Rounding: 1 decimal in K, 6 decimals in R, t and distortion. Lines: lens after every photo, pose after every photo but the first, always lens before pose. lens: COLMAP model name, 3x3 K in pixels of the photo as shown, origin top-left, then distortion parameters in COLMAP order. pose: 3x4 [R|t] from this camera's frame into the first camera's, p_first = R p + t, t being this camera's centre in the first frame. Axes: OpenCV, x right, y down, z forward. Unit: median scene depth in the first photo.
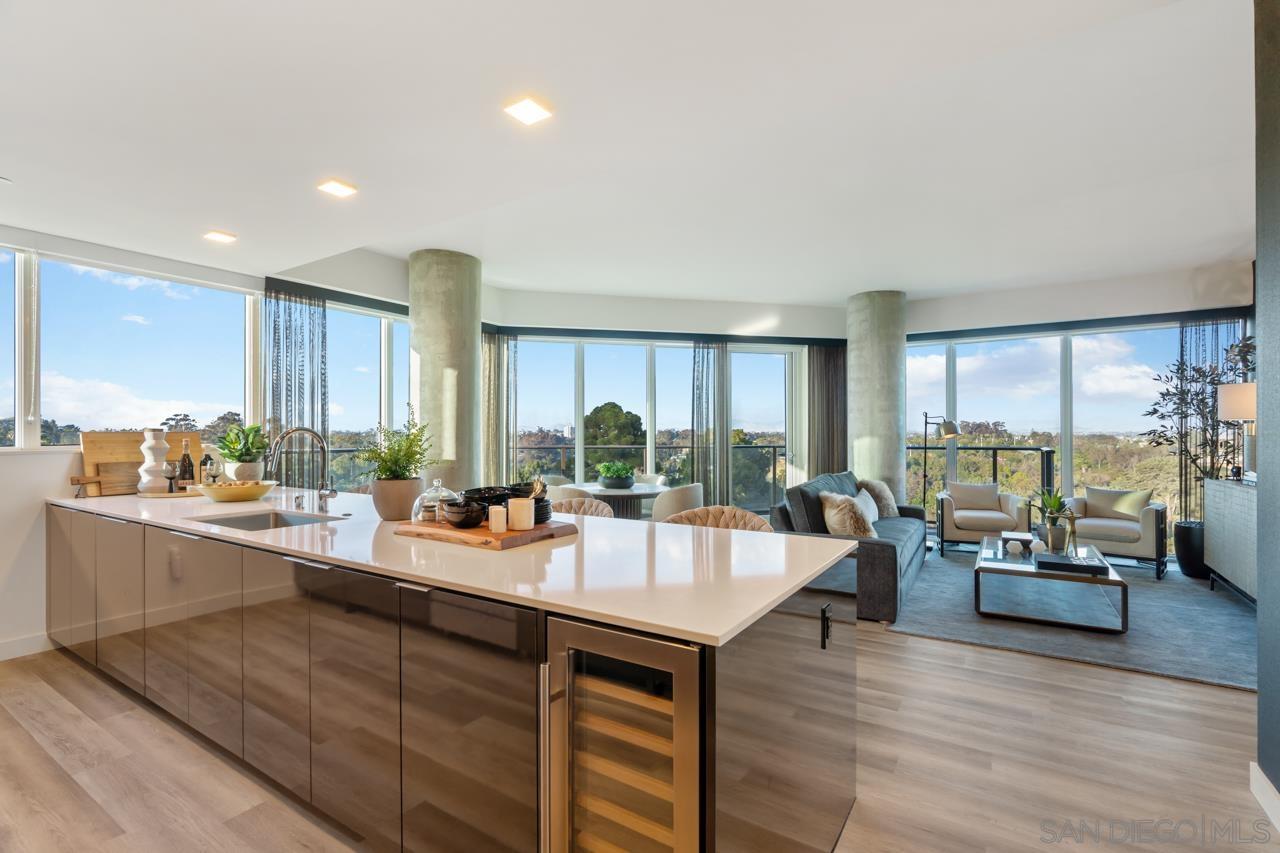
lens RADIAL K [[571.4, 0, 638.9], [0, 571.4, 431.4], [0, 0, 1]] dist [-0.000819, 0.003668]
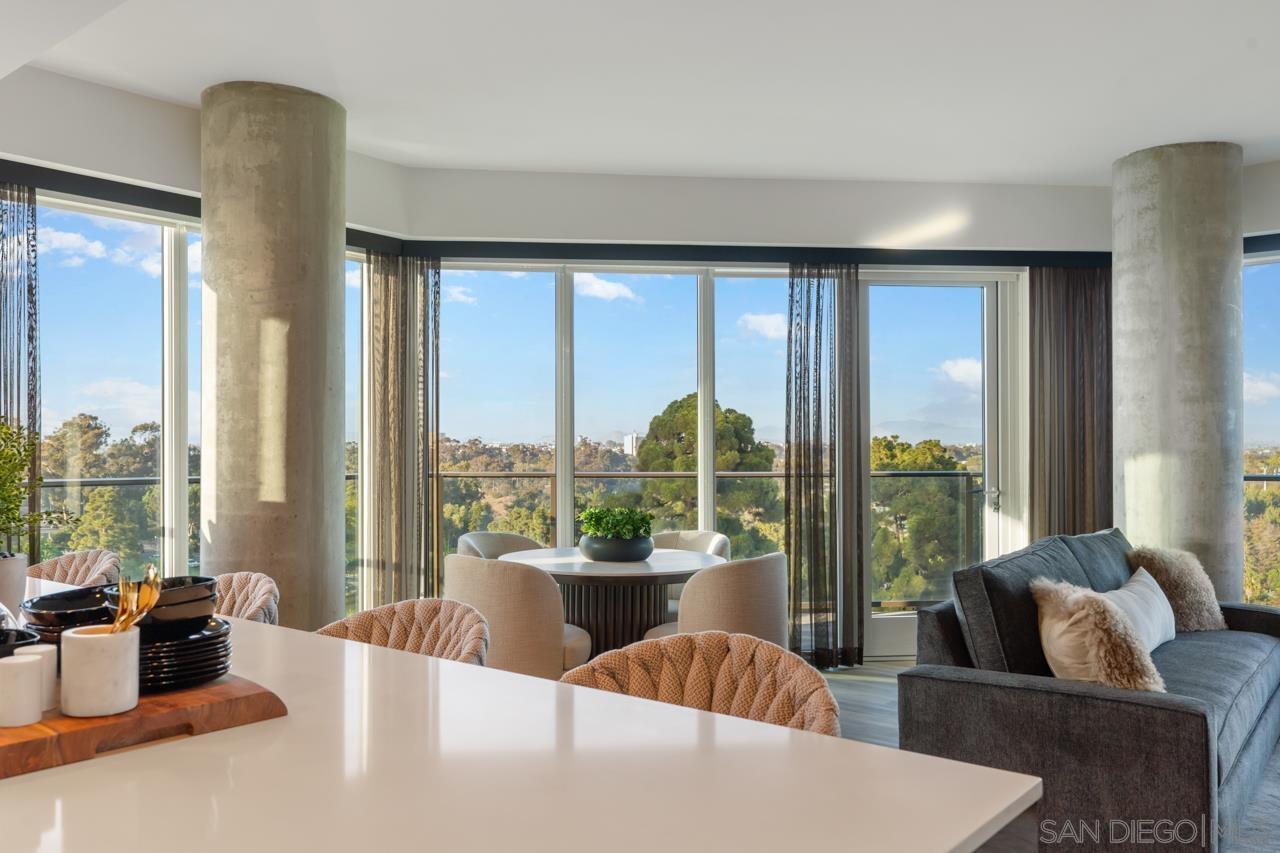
lens RADIAL K [[1005.7, 0, 642.2], [0, 1005.7, 445.8], [0, 0, 1]] dist [0.014879, -0.006030]
pose [[0.994241, -0.001951, -0.107154, 0.075225], [0.002030, 0.999998, 0.000630, 0.000424], [0.107153, -0.000844, 0.994242, 0.139755]]
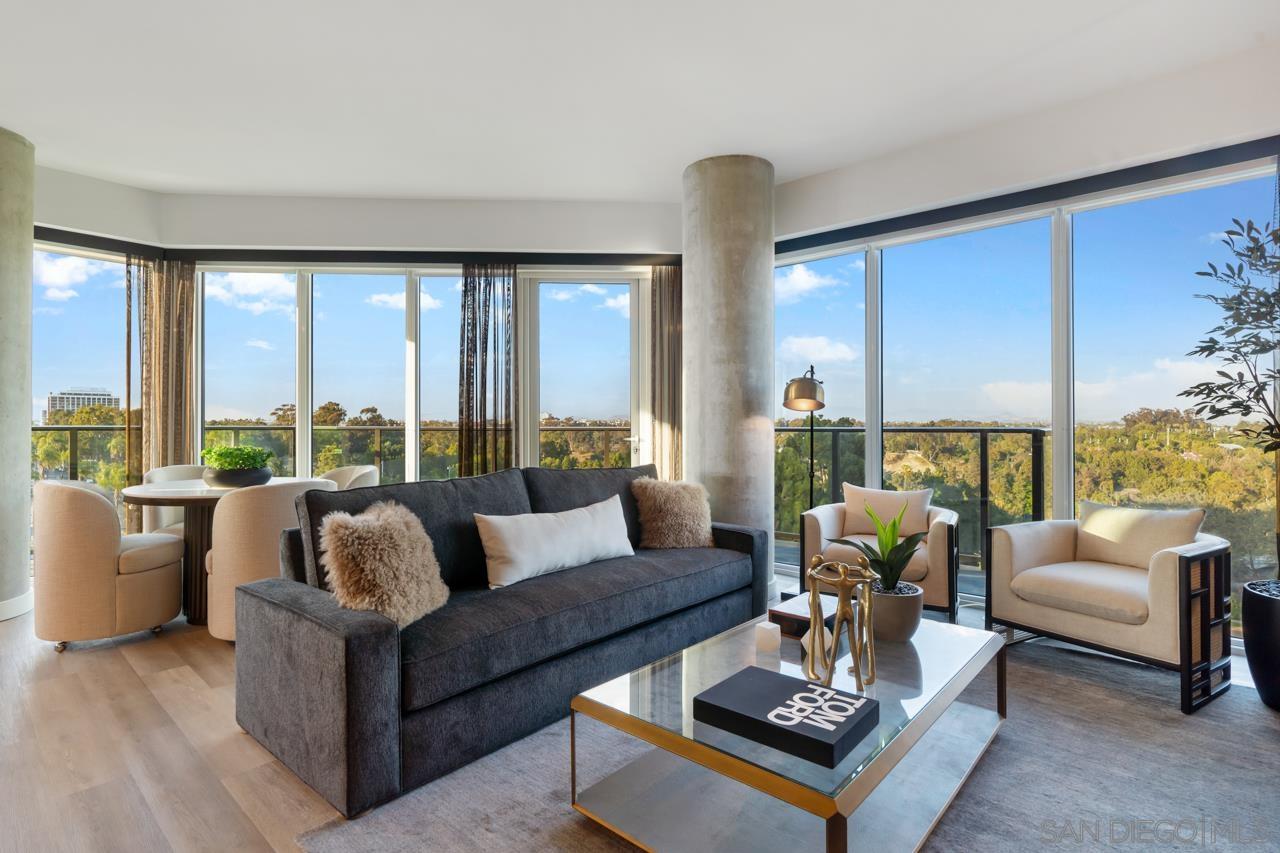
lens RADIAL K [[606.8, 0, 638.6], [0, 606.8, 423.6], [0, 0, 1]] dist [-0.011967, 0.005795]
pose [[0.986190, 0.003698, -0.165577, 0.503700], [-0.003617, 0.999993, 0.000790, 0.030870], [0.165579, -0.000181, 0.986197, 0.416647]]
